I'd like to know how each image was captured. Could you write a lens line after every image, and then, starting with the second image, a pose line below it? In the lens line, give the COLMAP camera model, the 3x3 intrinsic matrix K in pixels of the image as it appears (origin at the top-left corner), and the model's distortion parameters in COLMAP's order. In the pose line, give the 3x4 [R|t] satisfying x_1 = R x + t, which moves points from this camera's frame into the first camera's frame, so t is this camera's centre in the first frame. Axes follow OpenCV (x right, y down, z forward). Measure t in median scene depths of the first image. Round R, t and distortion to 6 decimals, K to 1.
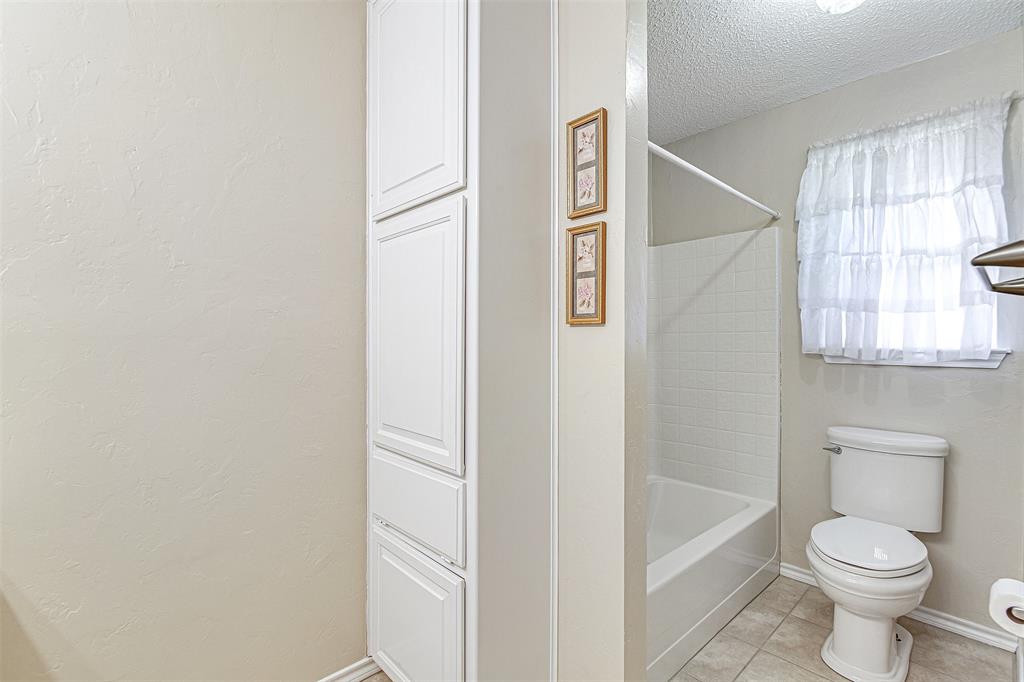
lens RADIAL K [[464.2, 0, 510.0], [0, 464.2, 344.5], [0, 0, 1]] dist [-0.002003, -0.000247]
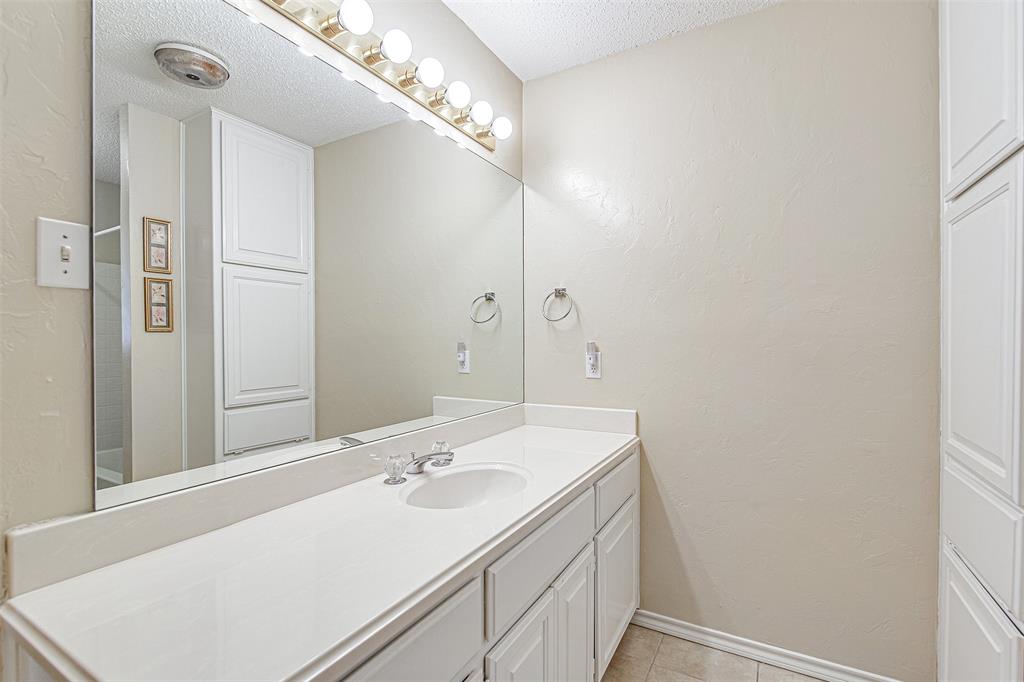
lens RADIAL K [[464.2, 0, 509.3], [0, 464.2, 341.1], [0, 0, 1]] dist [-0.002003, -0.000247]
pose [[0.311565, 0.003913, -0.950217, 0.285924], [-0.000997, 0.999992, 0.003791, -0.002547], [0.950224, -0.000234, 0.311567, -0.061974]]
